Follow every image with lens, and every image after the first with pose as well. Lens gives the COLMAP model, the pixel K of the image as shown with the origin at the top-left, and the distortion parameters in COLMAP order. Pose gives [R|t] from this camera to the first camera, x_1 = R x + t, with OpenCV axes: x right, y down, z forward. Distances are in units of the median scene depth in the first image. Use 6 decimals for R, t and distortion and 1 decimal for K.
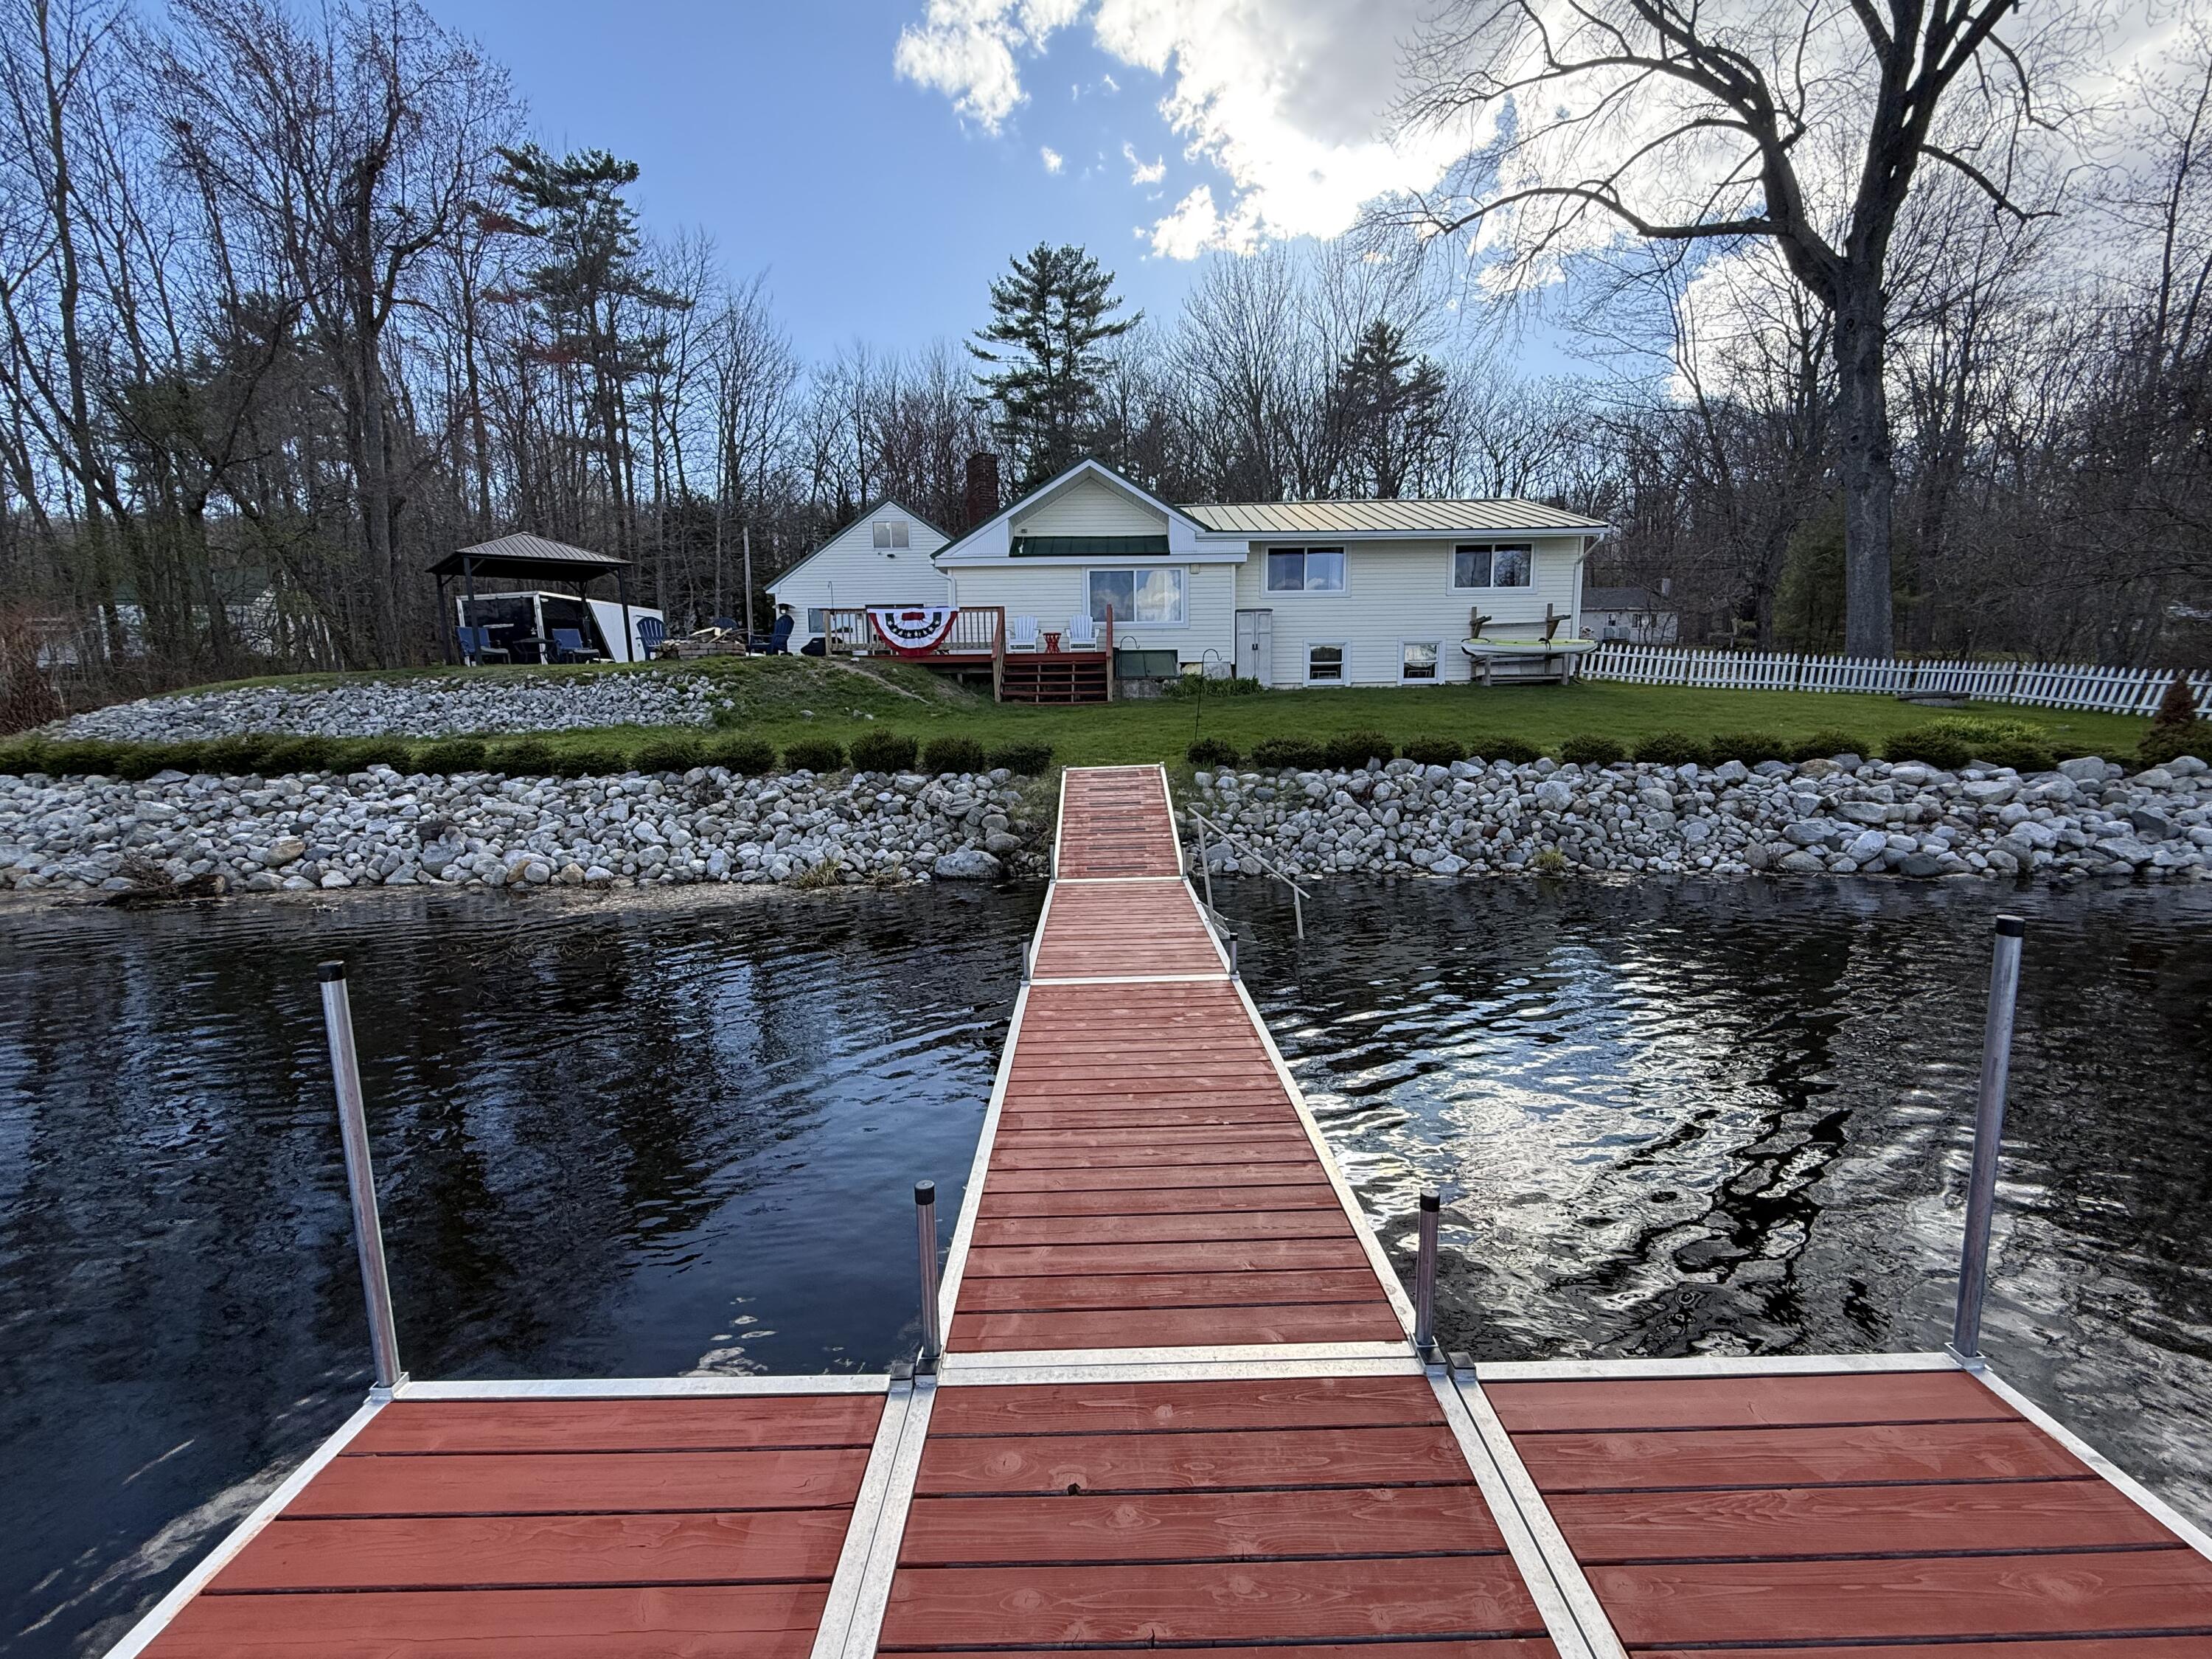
lens RADIAL K [[872.0, 0, 1105.9], [0, 872.0, 826.5], [0, 0, 1]] dist [0.001146, -0.000383]
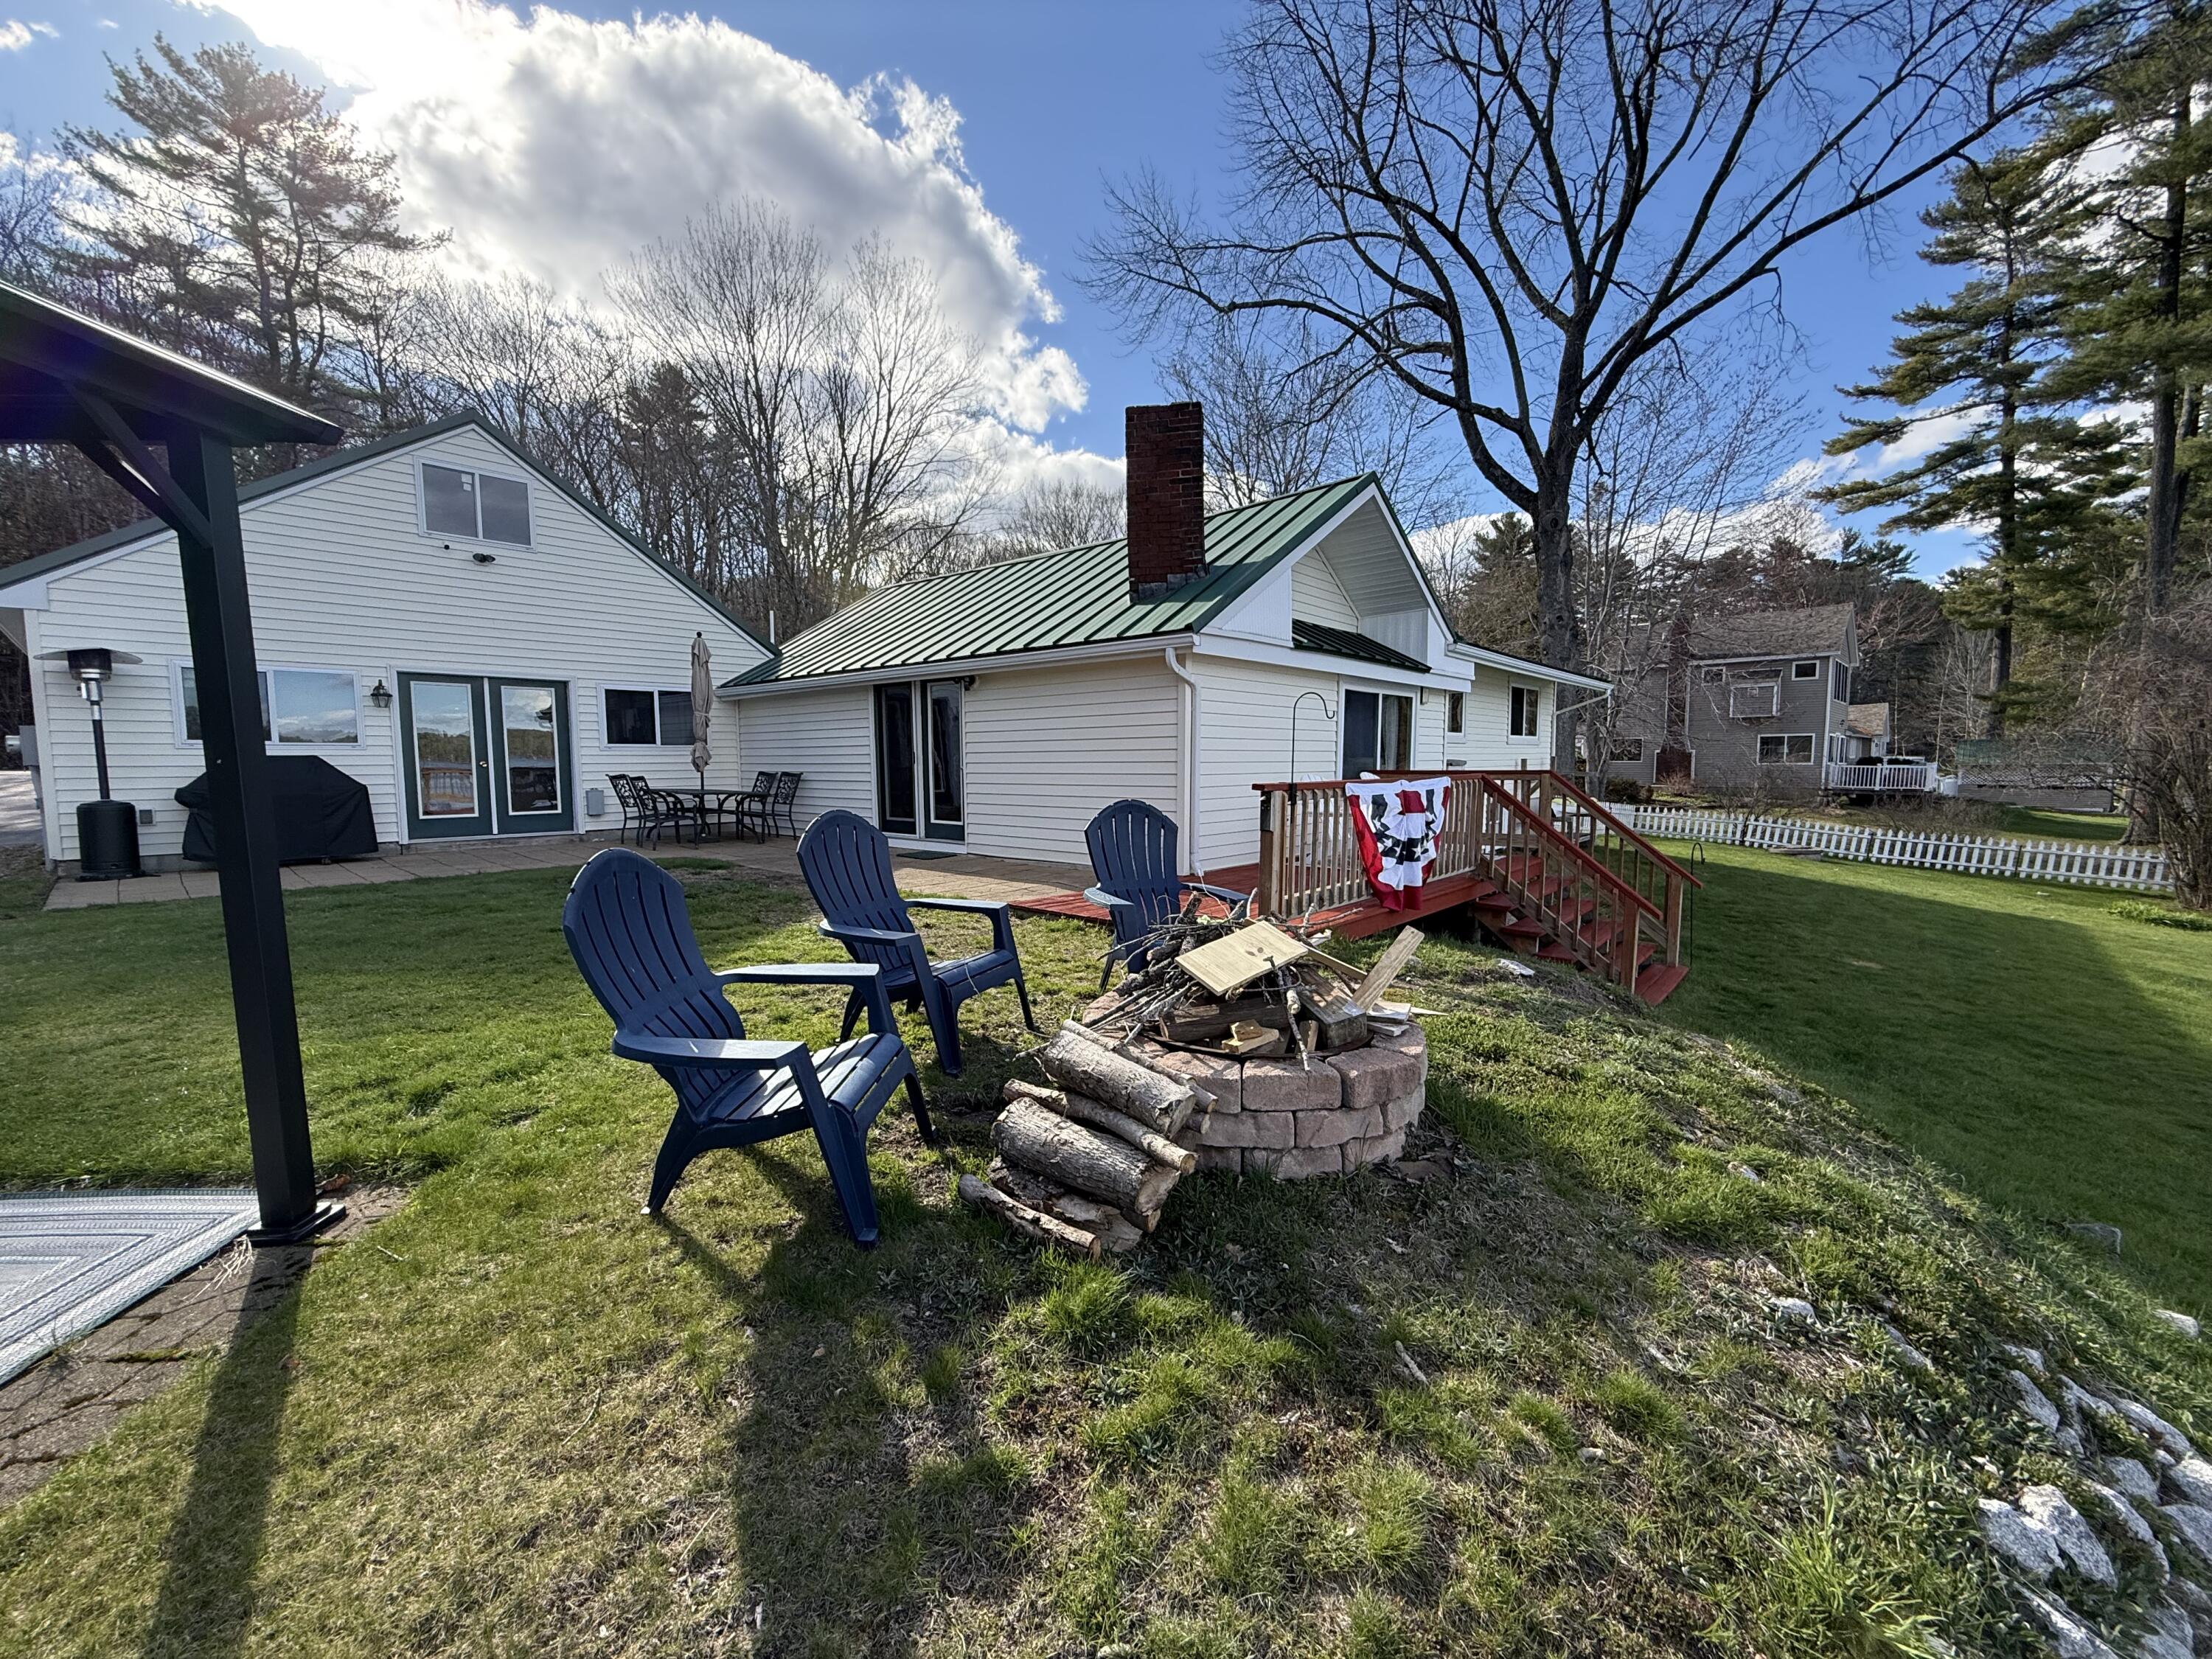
lens RADIAL K [[872.0, 0, 1105.9], [0, 872.0, 826.5], [0, 0, 1]] dist [0.001146, -0.000383]
pose [[0.668155, -0.048588, 0.742434, -0.358774], [0.105501, 0.993970, -0.029897, -0.146591], [-0.736504, 0.098304, 0.669252, 0.536114]]
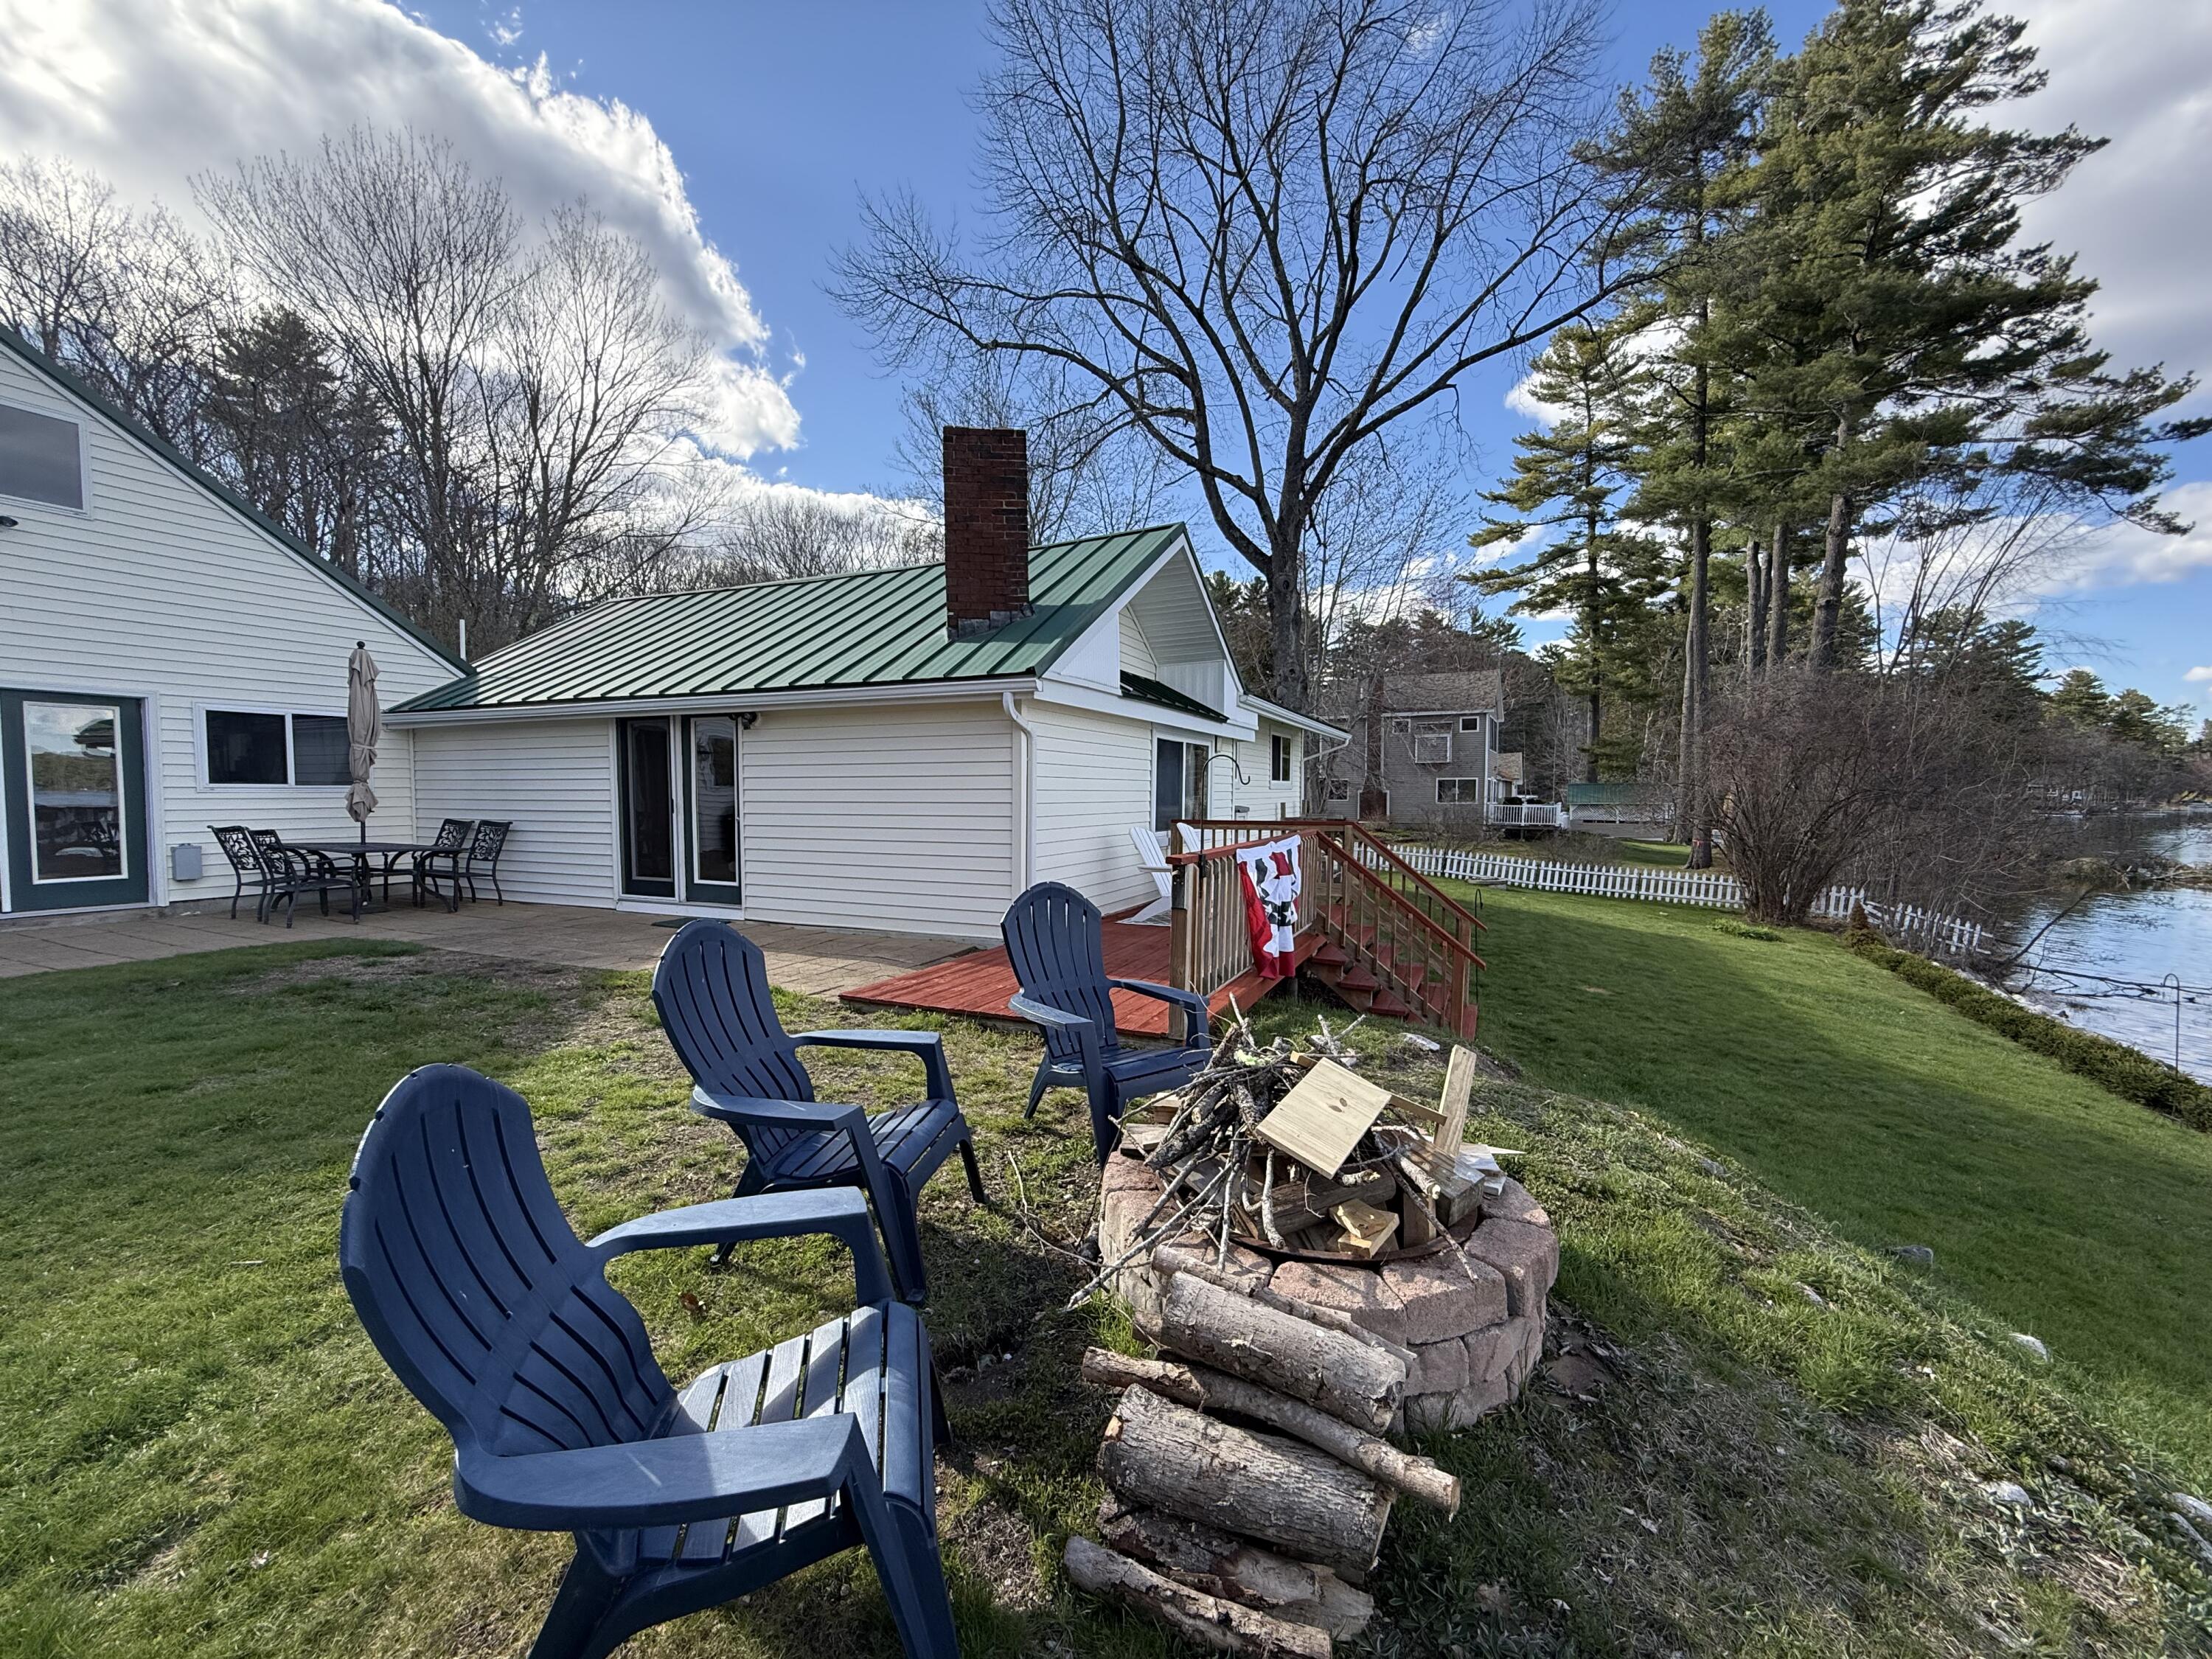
lens RADIAL K [[875.5, 0, 1106.0], [0, 875.5, 829.5], [0, 0, 1]] dist [-0.000070, 0.000318]
pose [[0.421435, -0.024661, 0.906523, -0.354500], [0.125105, 0.991653, -0.031183, -0.157859], [-0.898188, 0.126552, 0.421003, 0.572221]]
